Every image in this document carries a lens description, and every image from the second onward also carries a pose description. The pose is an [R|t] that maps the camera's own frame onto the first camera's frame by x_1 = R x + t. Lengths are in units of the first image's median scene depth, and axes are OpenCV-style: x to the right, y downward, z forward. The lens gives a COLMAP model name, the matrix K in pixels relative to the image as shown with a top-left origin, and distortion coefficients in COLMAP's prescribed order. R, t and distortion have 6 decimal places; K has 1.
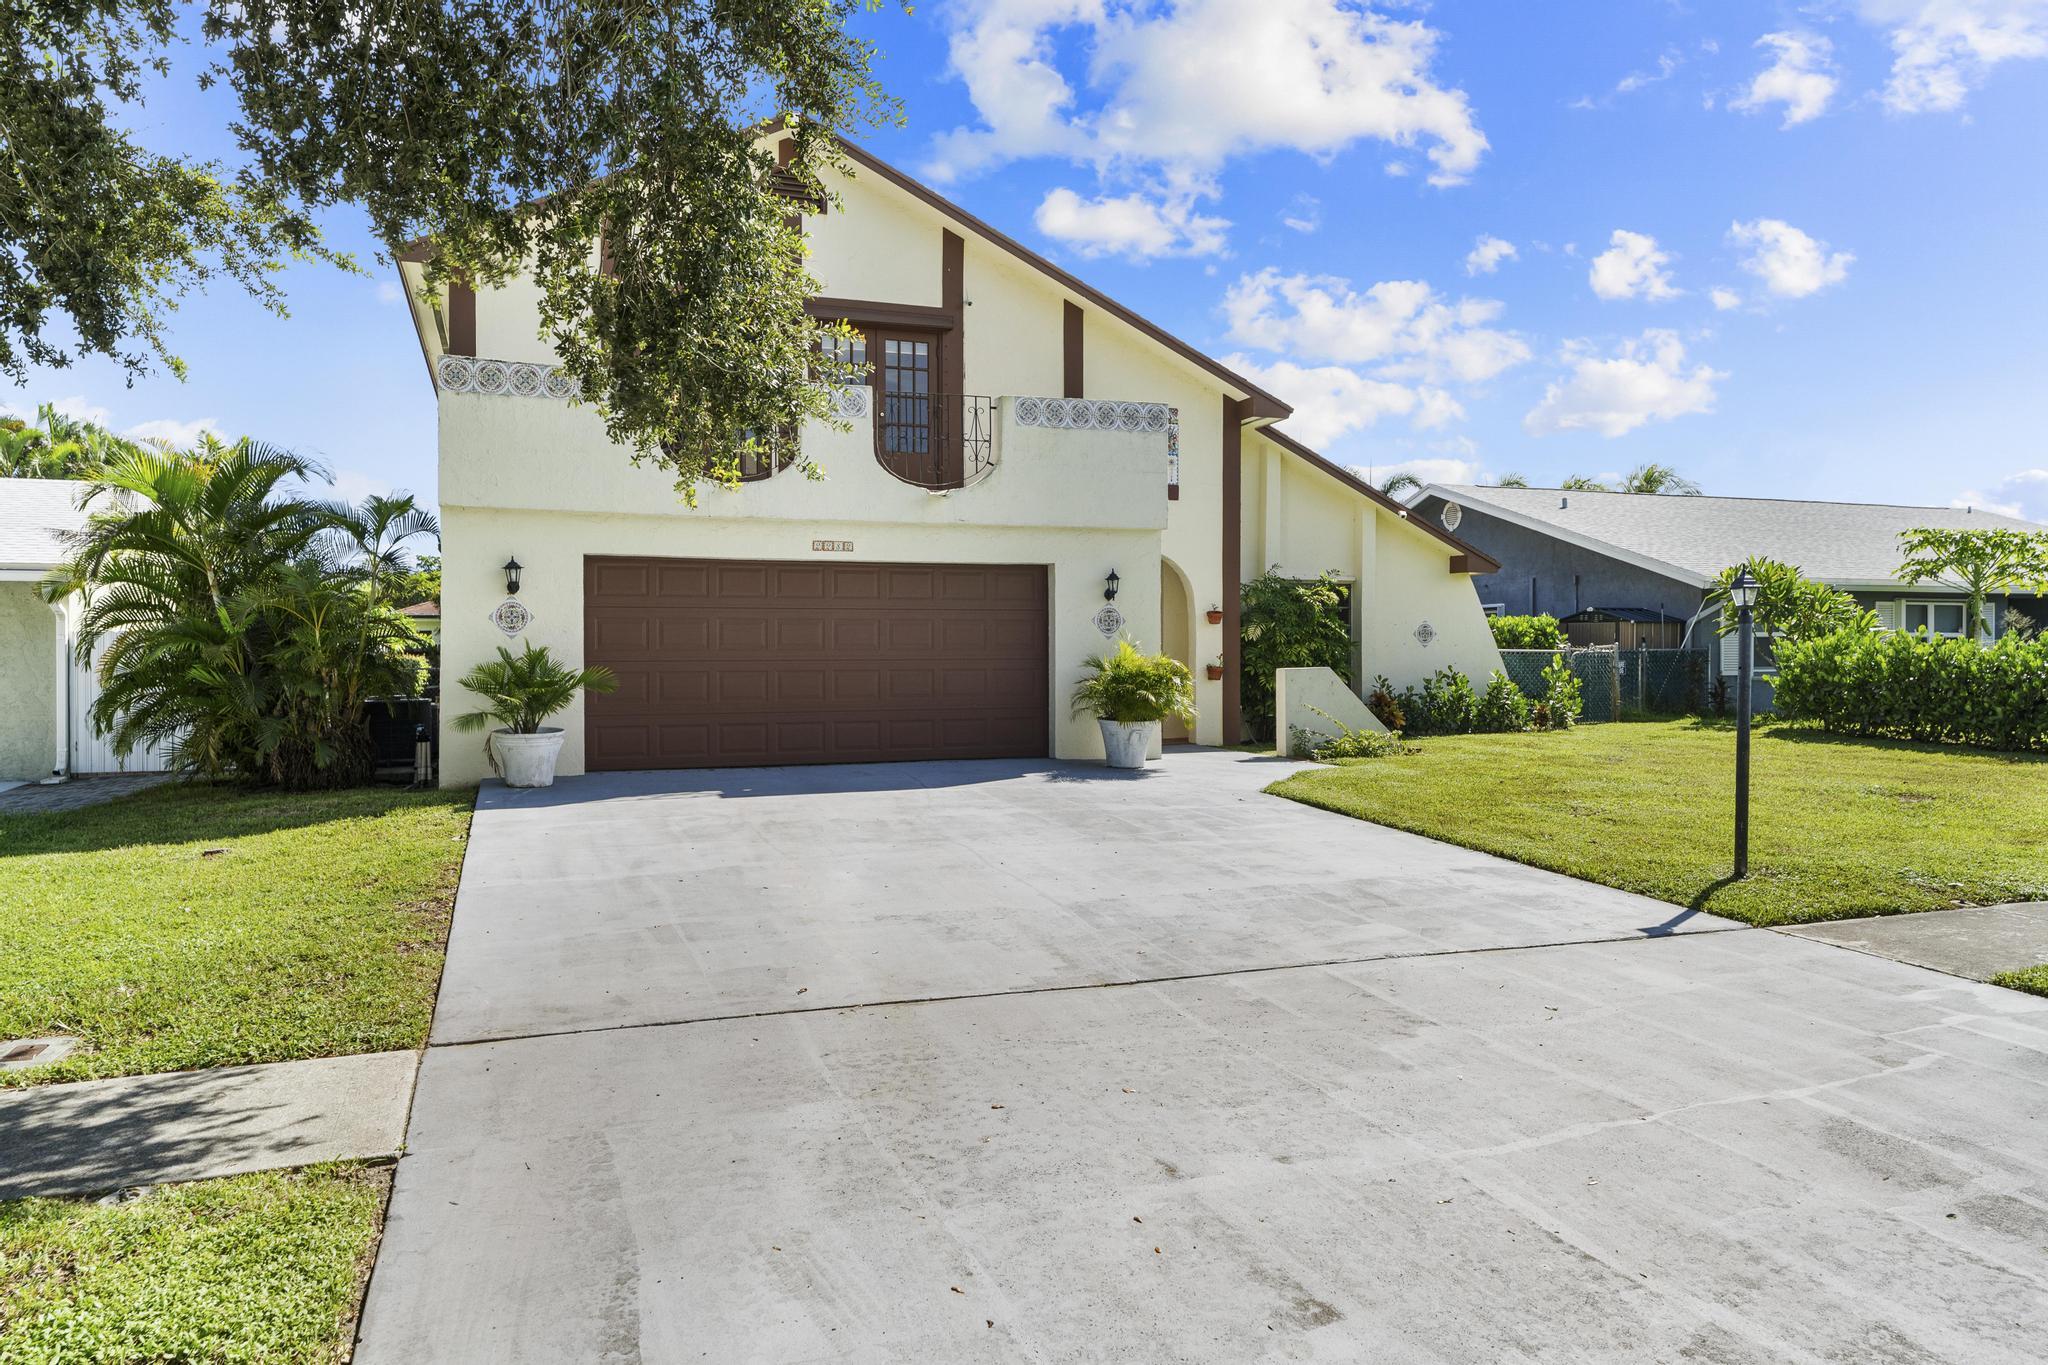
lens RADIAL K [[1356.7, 0, 1014.7], [0, 1356.7, 642.6], [0, 0, 1]] dist [0.003377, -0.000058]
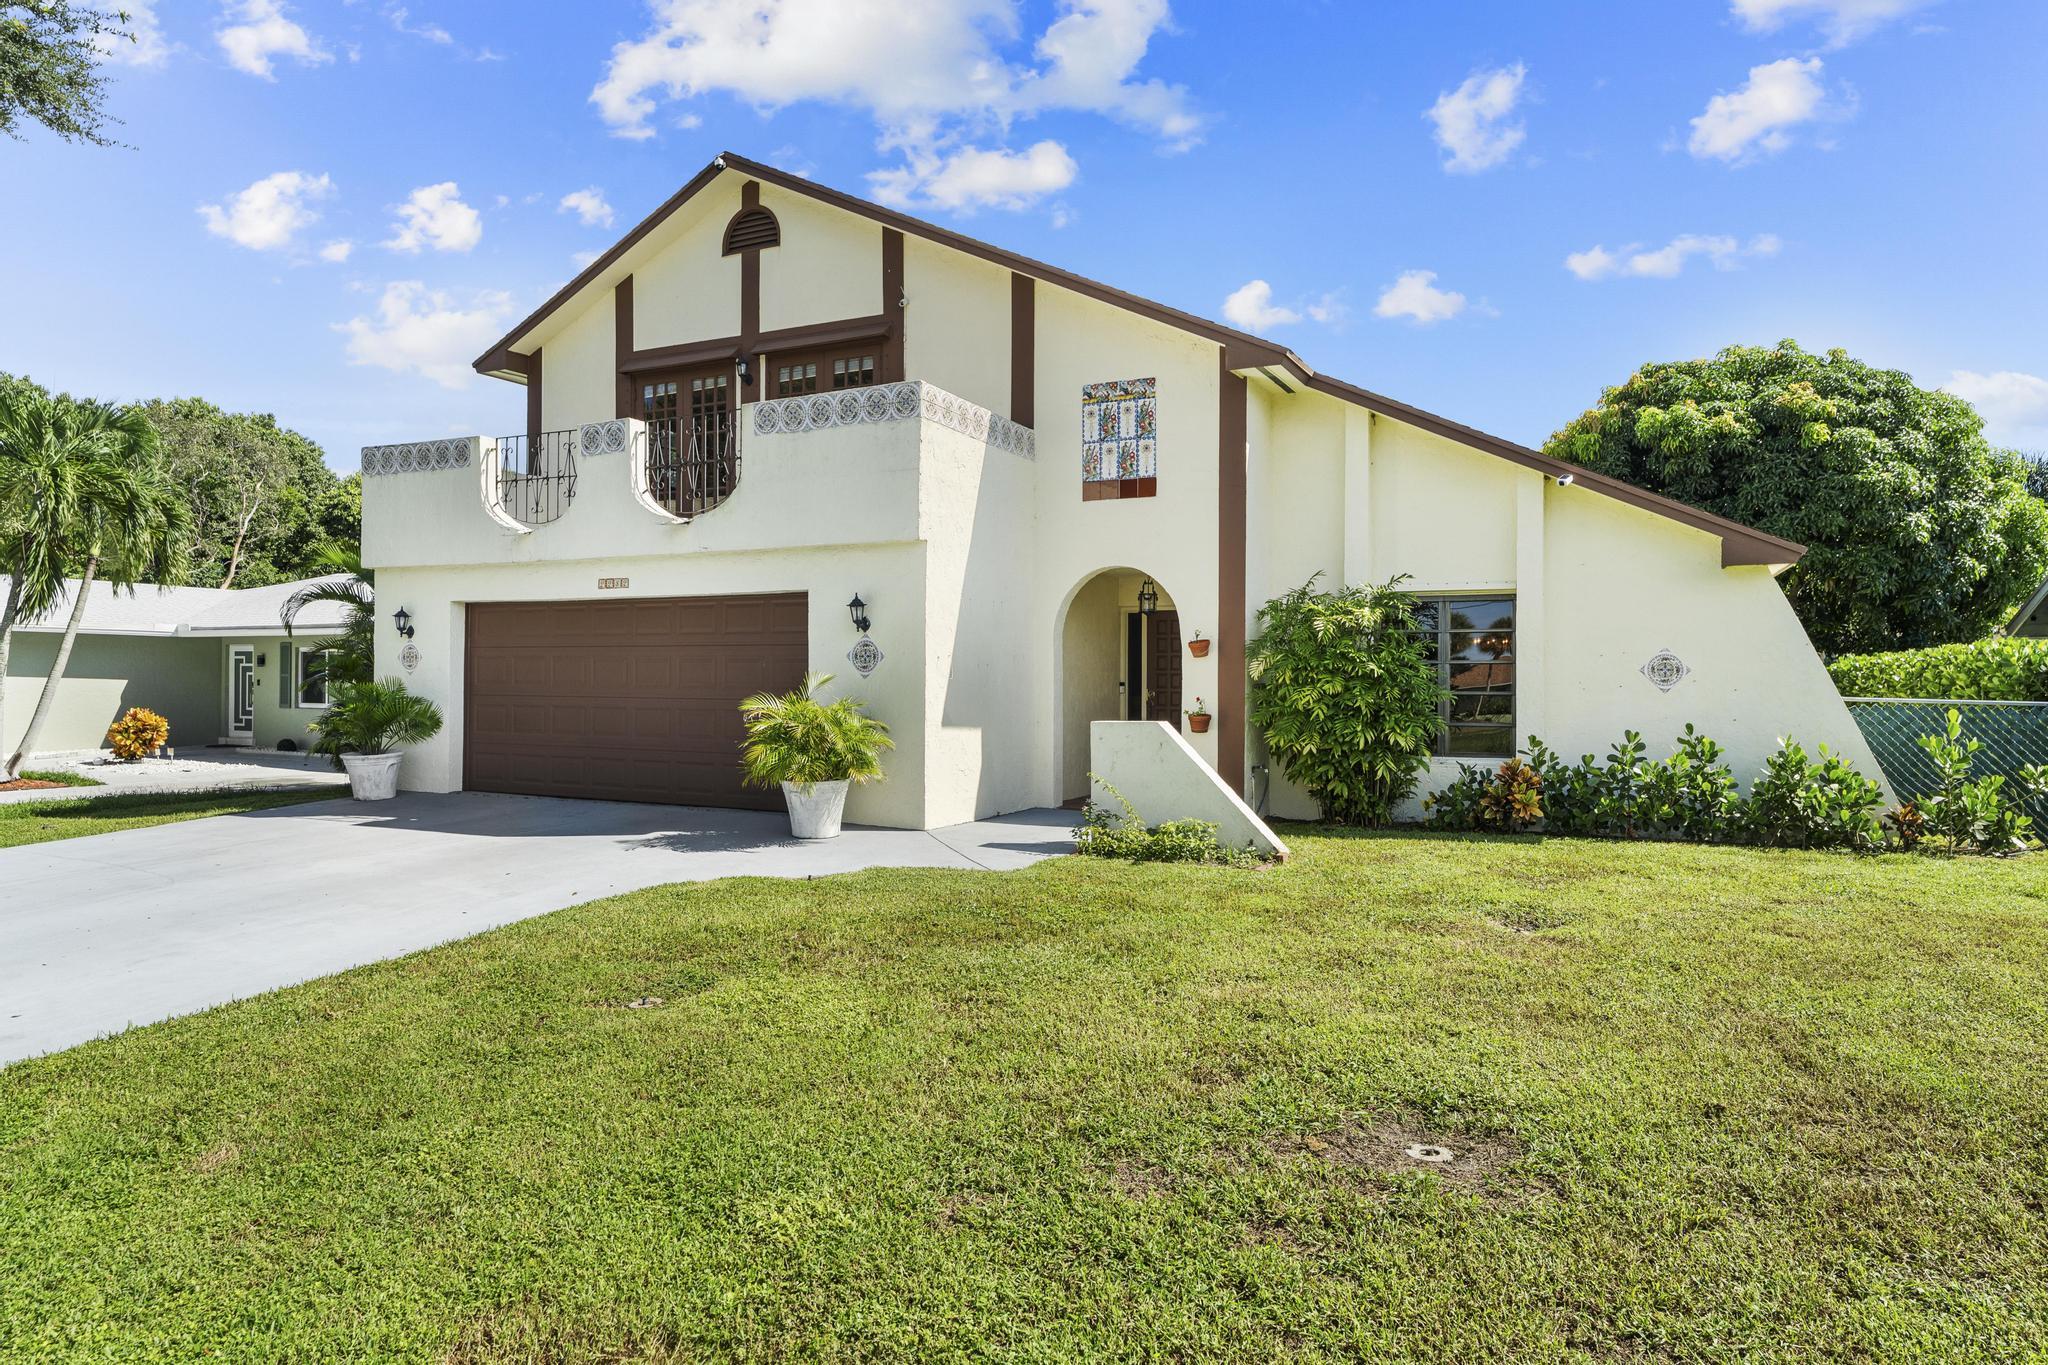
lens RADIAL K [[1188.2, 0, 1023.8], [0, 1188.2, 663.0], [0, 0, 1]] dist [-0.001979, -0.000105]
pose [[0.691560, -0.000206, -0.722319, 0.687603], [-0.002846, 0.999991, -0.003010, -0.010371], [0.722313, 0.004138, 0.691554, 0.596016]]
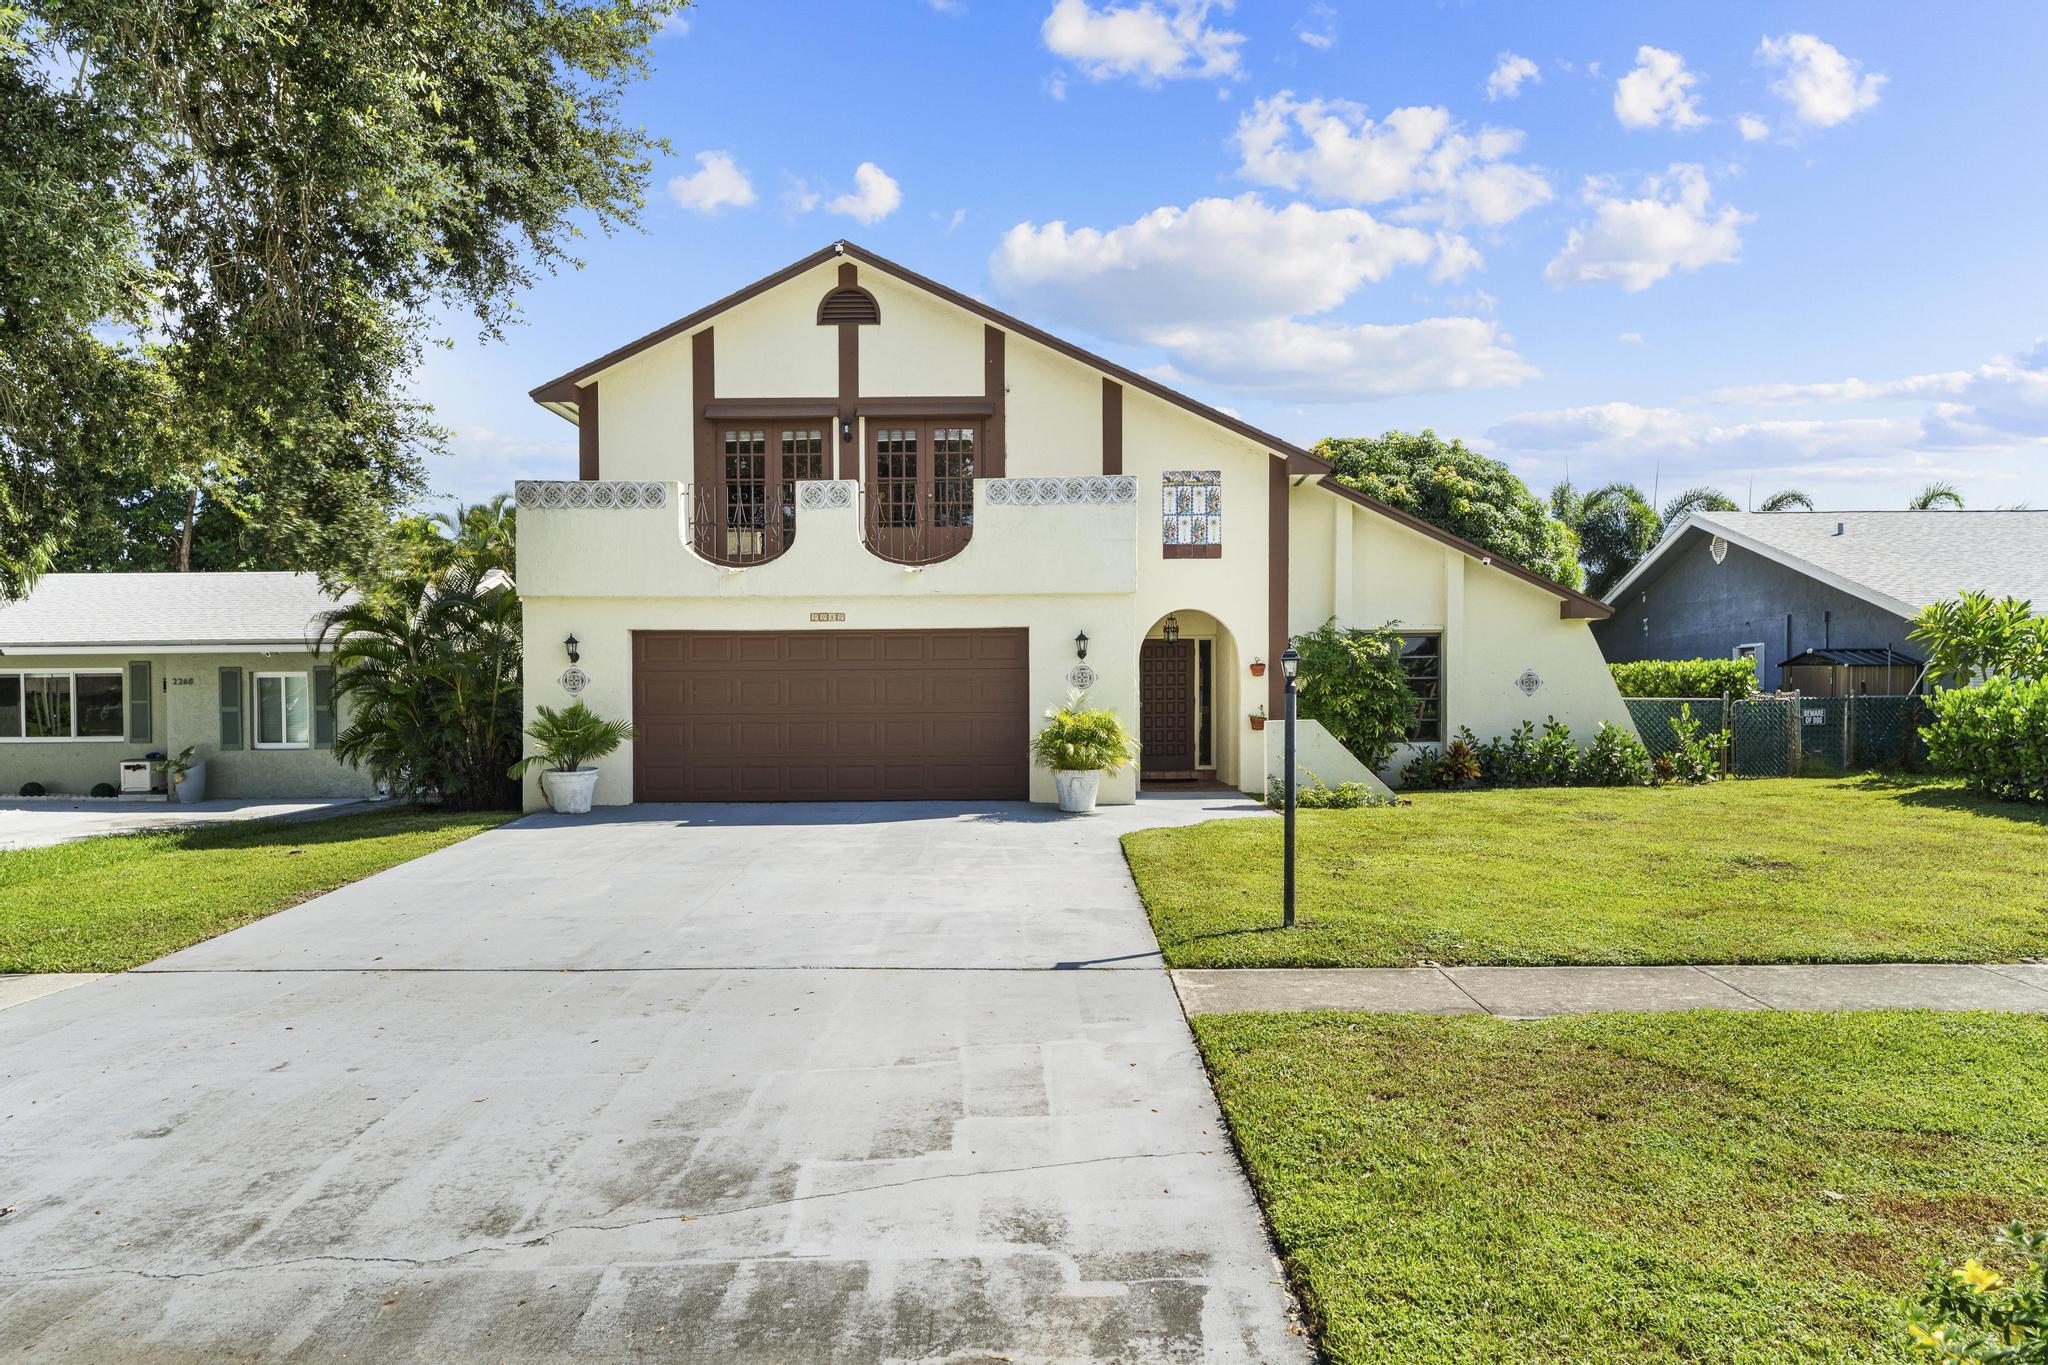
lens RADIAL K [[1356.7, 0, 1016.9], [0, 1356.7, 700.3], [0, 0, 1]] dist [0.003377, -0.000058]
pose [[0.935562, 0.000188, -0.353162, 0.425493], [0.005996, 0.999847, 0.016416, -0.016642], [0.353111, -0.017476, 0.935418, -0.047491]]
